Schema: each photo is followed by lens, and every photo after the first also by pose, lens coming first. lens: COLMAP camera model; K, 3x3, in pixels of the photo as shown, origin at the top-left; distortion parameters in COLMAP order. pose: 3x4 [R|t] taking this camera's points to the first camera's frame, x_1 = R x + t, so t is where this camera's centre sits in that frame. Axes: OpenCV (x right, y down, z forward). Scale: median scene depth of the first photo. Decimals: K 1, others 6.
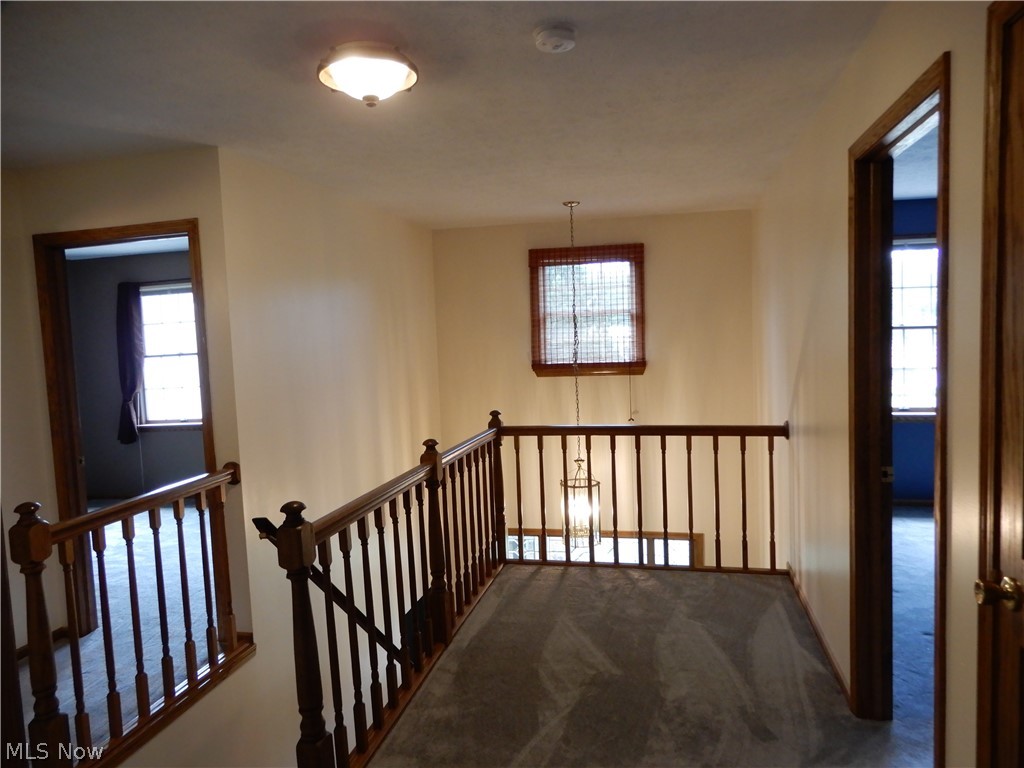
lens RADIAL K [[739.1, 0, 508.7], [0, 739.1, 381.1], [0, 0, 1]] dist [0.006291, -0.003213]
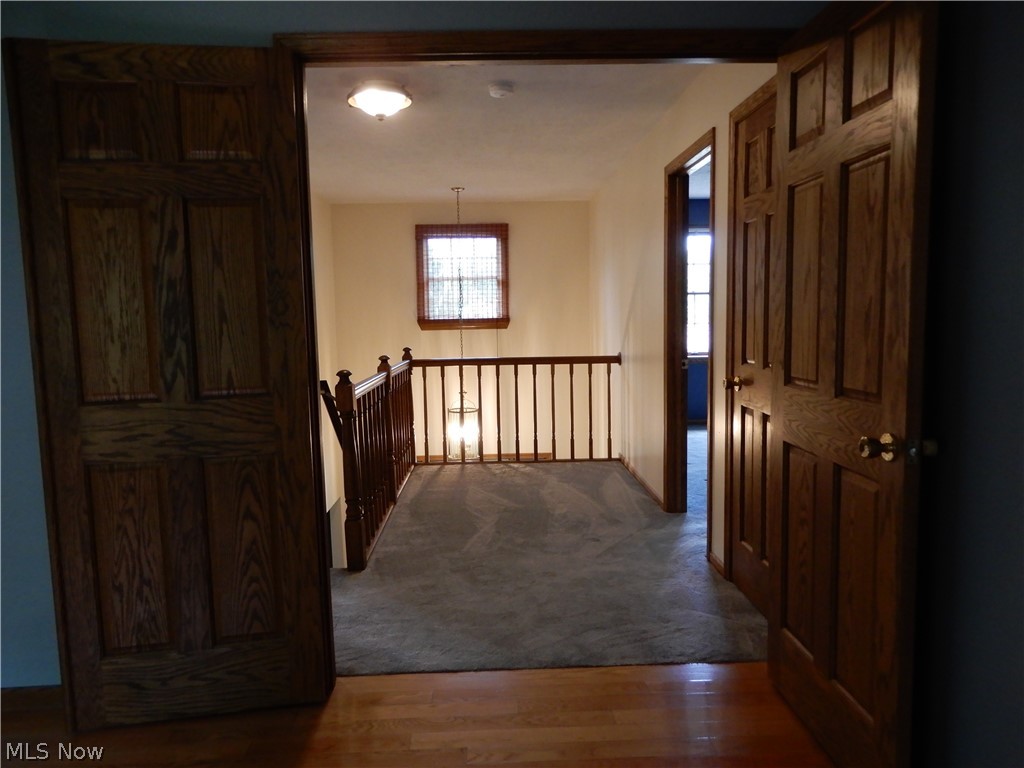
lens RADIAL K [[739.1, 0, 508.7], [0, 739.1, 381.1], [0, 0, 1]] dist [0.006291, -0.003213]
pose [[0.971009, -0.005436, 0.238981, -0.169051], [0.000552, 0.999790, 0.020501, 0.079622], [-0.239042, -0.019775, 0.970808, -0.325206]]
